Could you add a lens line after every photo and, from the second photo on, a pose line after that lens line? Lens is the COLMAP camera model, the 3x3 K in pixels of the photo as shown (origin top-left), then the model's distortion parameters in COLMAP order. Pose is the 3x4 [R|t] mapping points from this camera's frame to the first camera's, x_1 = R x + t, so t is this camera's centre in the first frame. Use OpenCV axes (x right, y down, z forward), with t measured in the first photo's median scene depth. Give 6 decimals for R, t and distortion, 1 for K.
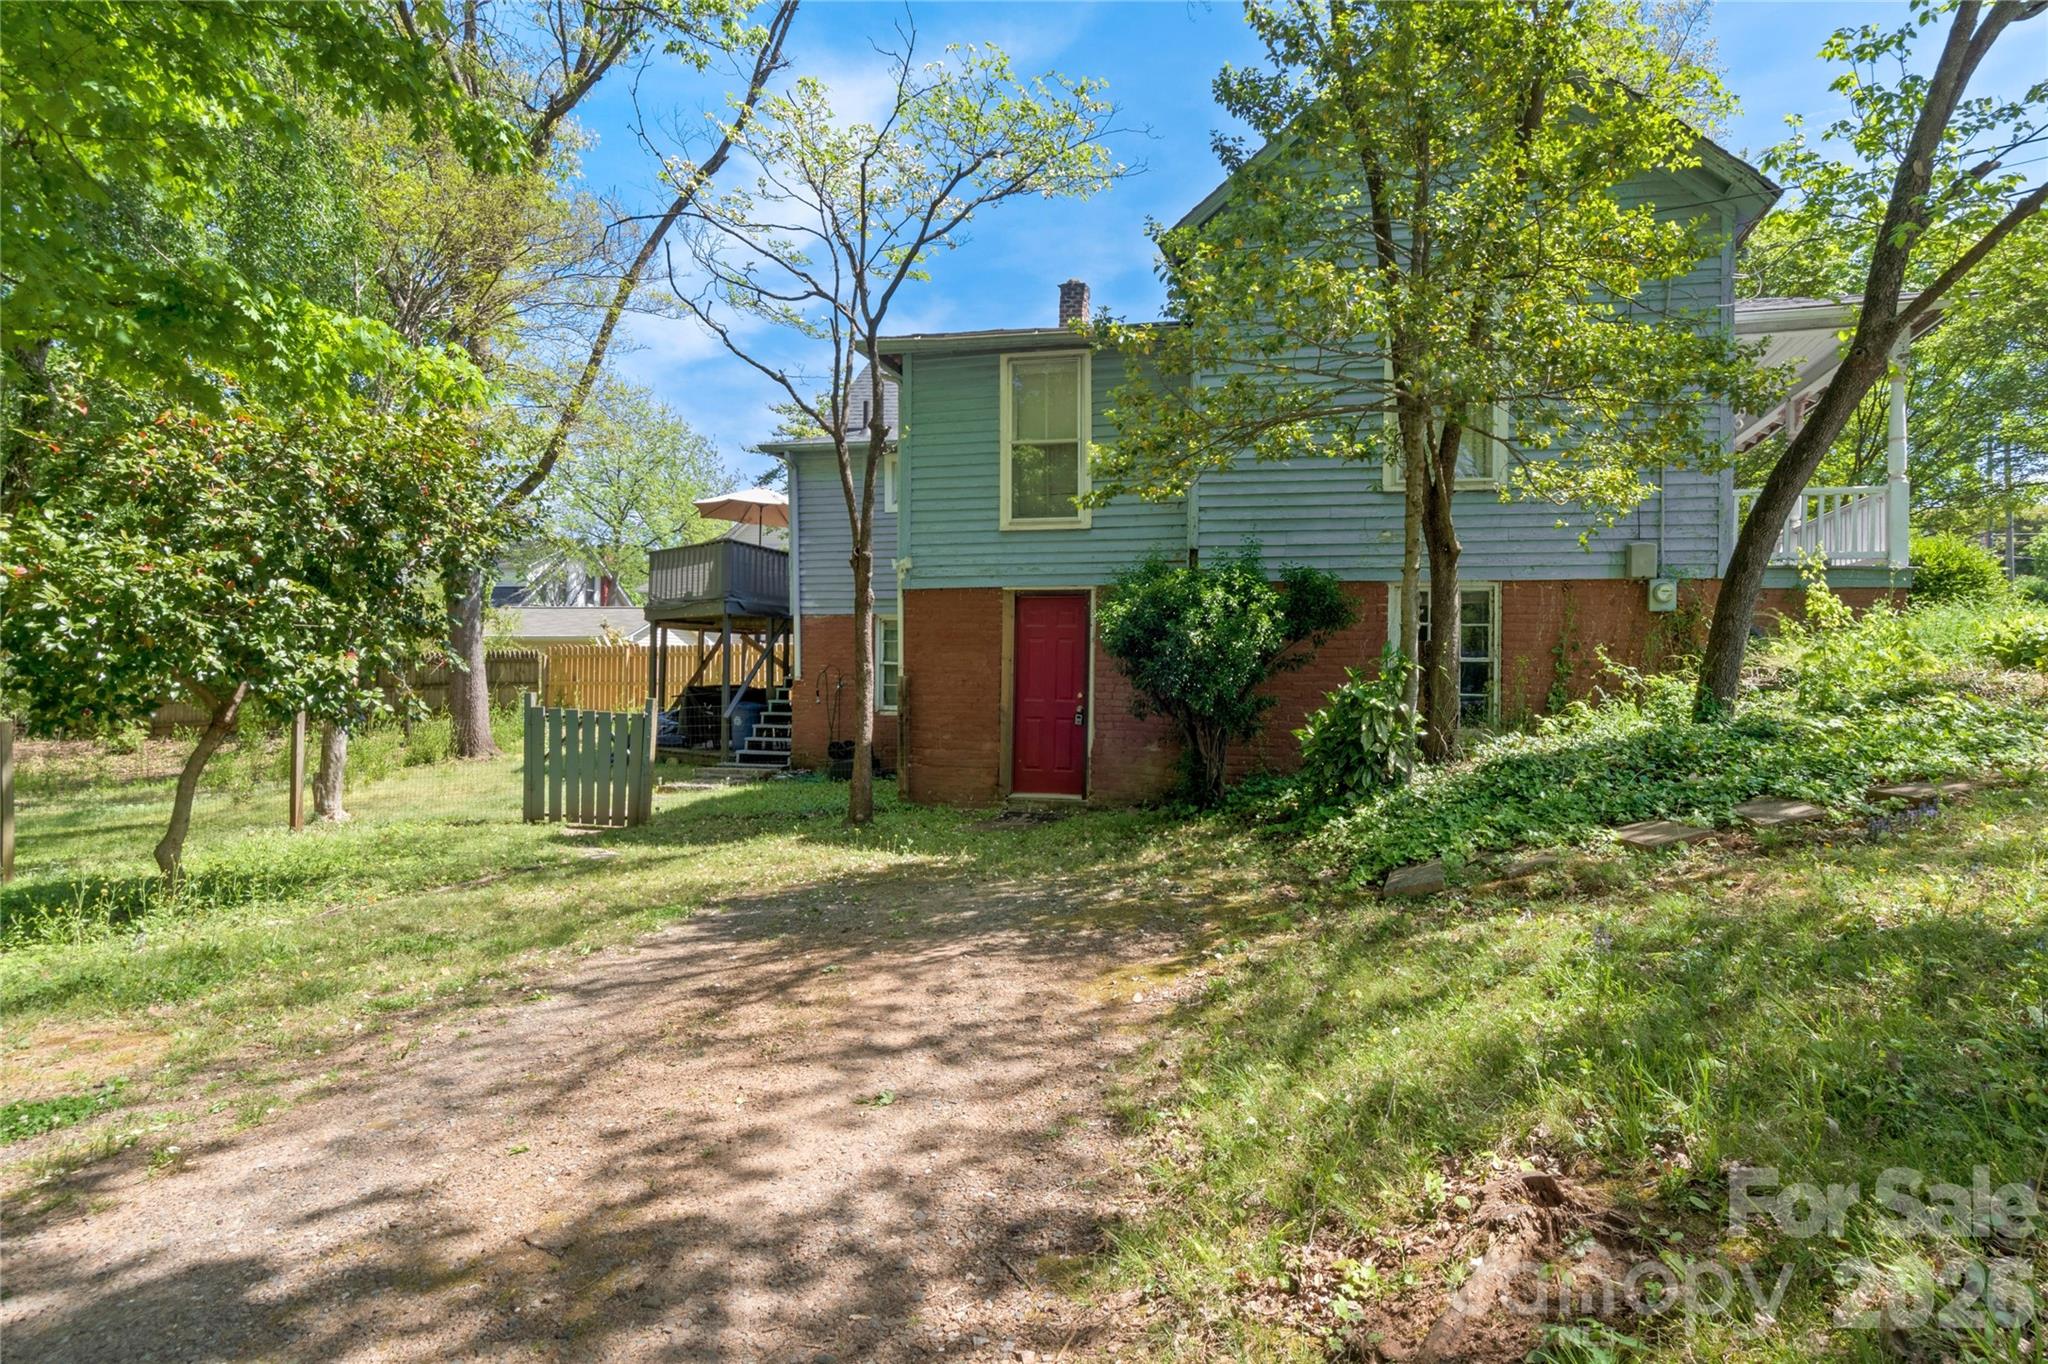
lens RADIAL K [[1125.3, 0, 1024.0], [0, 1125.3, 682.0], [0, 0, 1]] dist [0.000117, -0.000274]
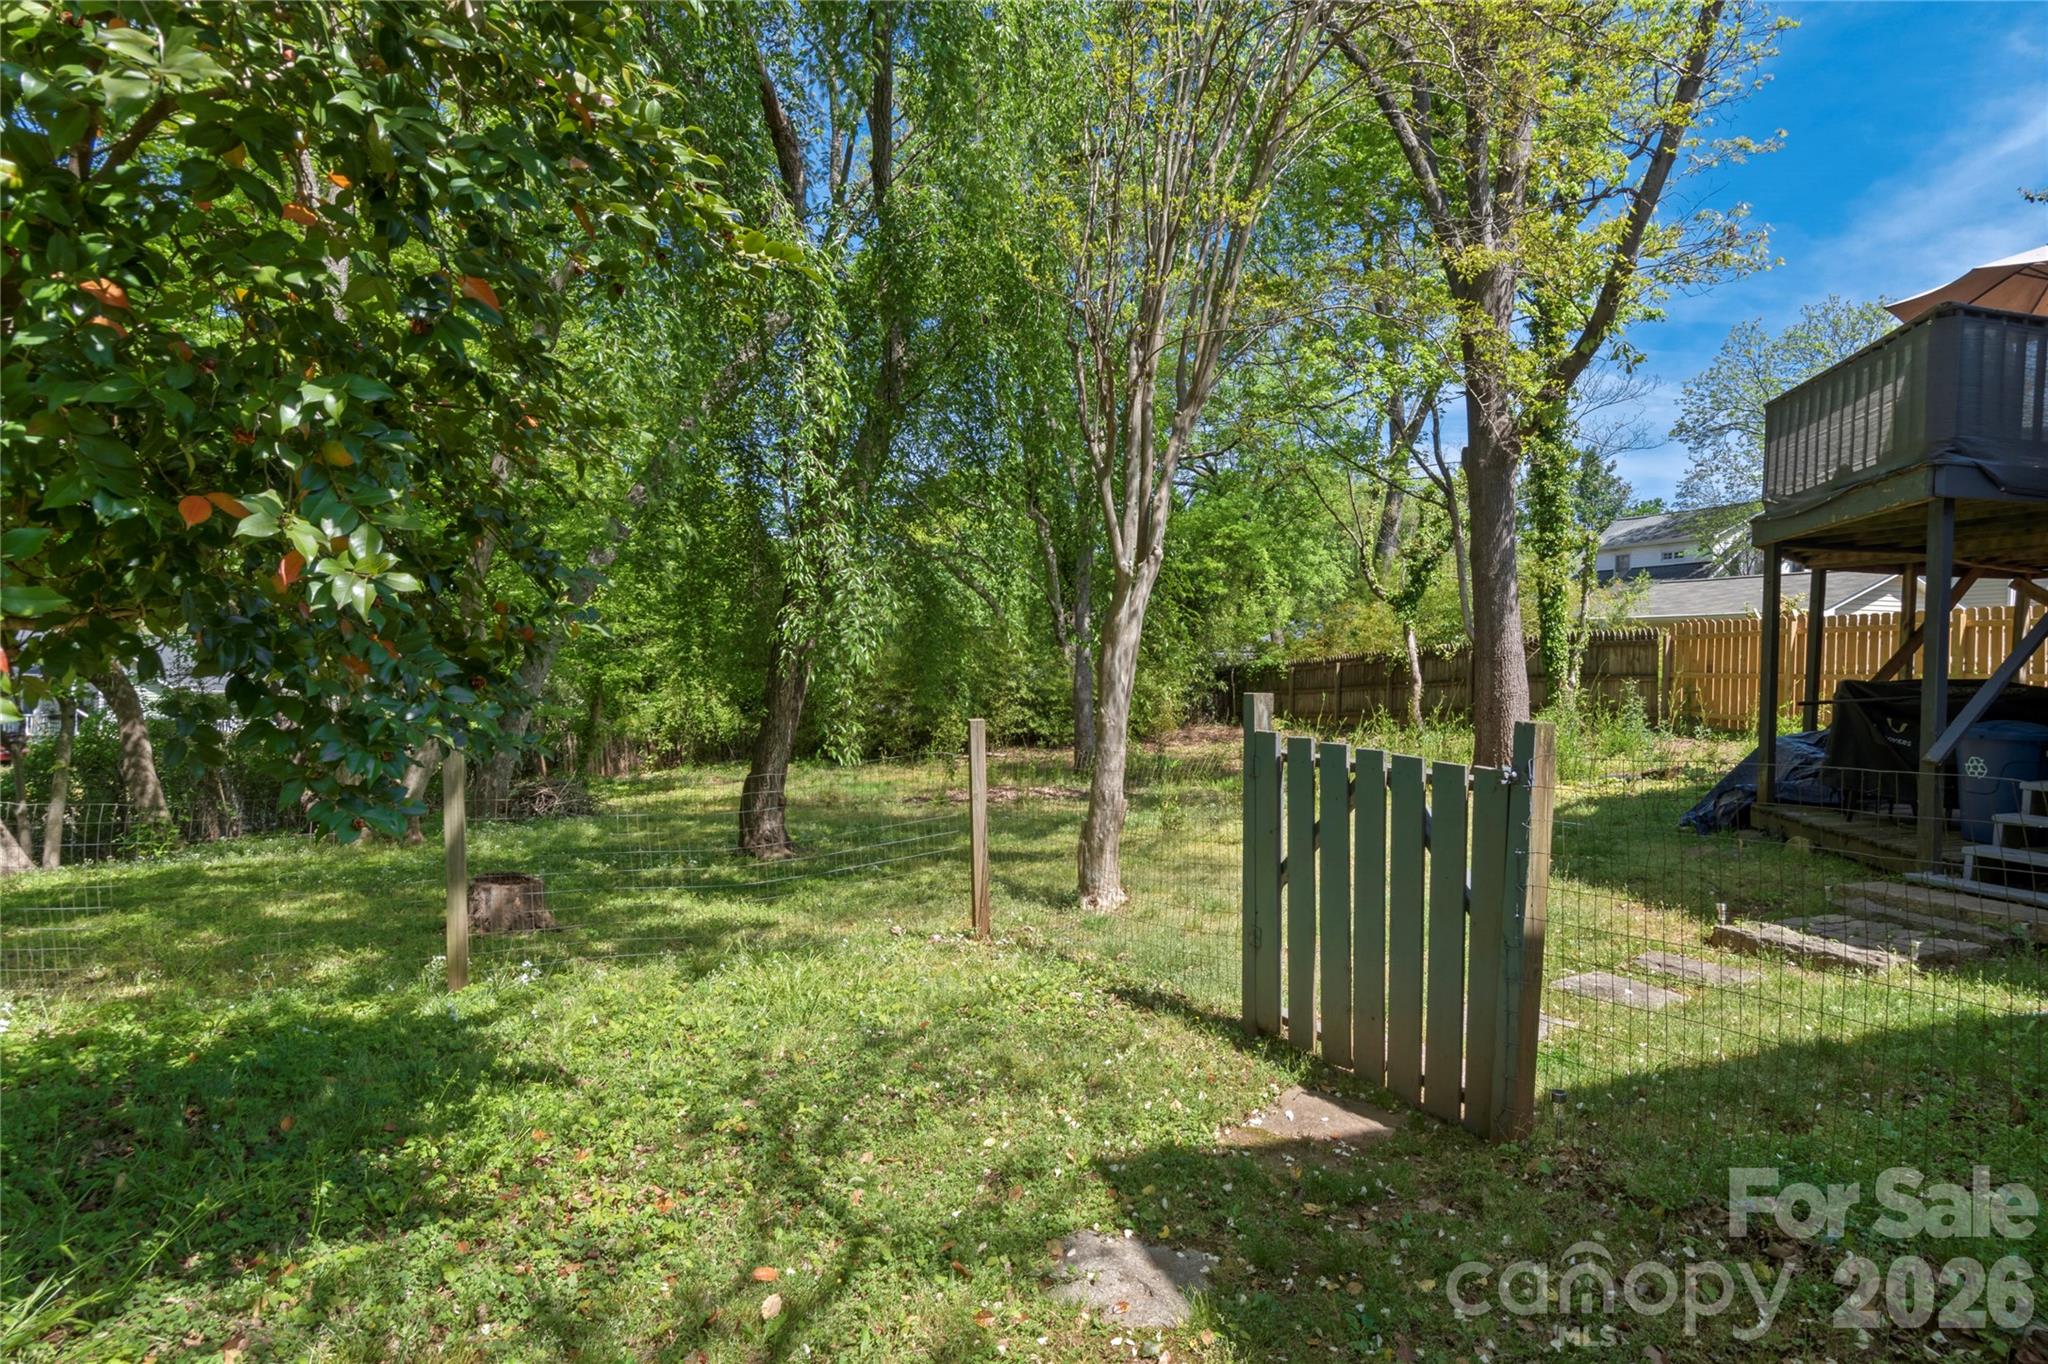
lens RADIAL K [[1125.3, 0, 1024.0], [0, 1125.3, 682.0], [0, 0, 1]] dist [0.000117, -0.000274]
pose [[0.551124, 0.000348, -0.834423, -0.105282], [0.005151, 0.999979, 0.003820, 0.000468], [0.834408, -0.006403, 0.551111, 0.489890]]
